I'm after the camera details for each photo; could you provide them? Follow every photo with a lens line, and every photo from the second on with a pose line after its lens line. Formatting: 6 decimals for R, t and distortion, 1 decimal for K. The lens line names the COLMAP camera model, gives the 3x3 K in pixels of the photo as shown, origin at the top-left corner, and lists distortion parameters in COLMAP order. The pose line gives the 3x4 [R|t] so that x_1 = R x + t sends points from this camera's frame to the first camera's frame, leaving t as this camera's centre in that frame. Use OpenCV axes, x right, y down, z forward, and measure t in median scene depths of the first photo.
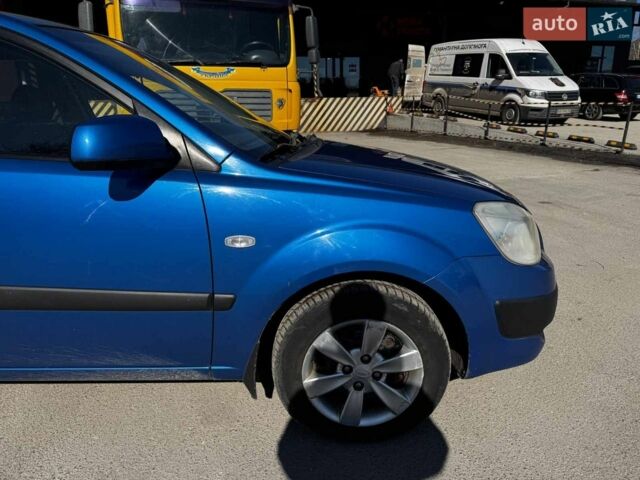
lens RADIAL K [[453.2, 0, 324.4], [0, 453.2, 240.4], [0, 0, 1]] dist [0.039123, -0.047339]
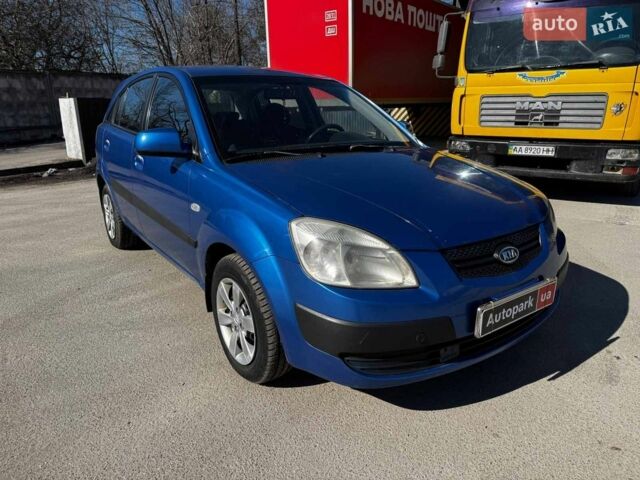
lens RADIAL K [[453.2, 0, 318.5], [0, 453.2, 231.9], [0, 0, 1]] dist [0.039123, -0.047339]
pose [[0.557952, 0.227696, -0.798025, 0.133757], [-0.236534, 0.965369, 0.110067, -0.018528], [0.795450, 0.127348, 0.592488, 0.037537]]
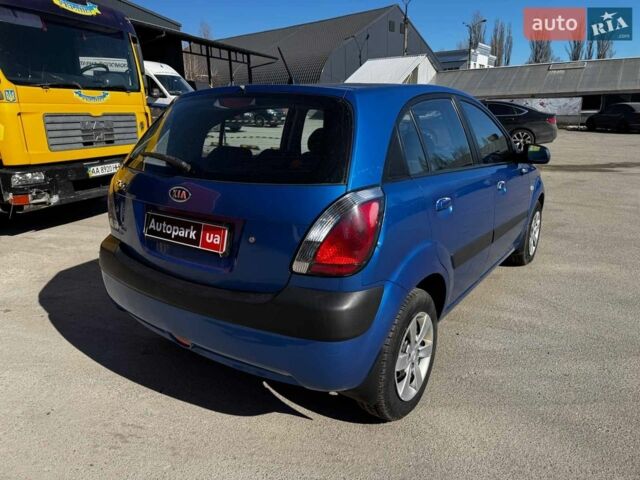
lens RADIAL K [[453.2, 0, 315.6], [0, 453.2, 239.3], [0, 0, 1]] dist [0.039123, -0.047339]
pose [[0.609772, -0.208017, 0.764792, -0.295350], [0.225661, 0.970572, 0.084067, -0.020454], [-0.759773, 0.121322, 0.638769, 0.027186]]
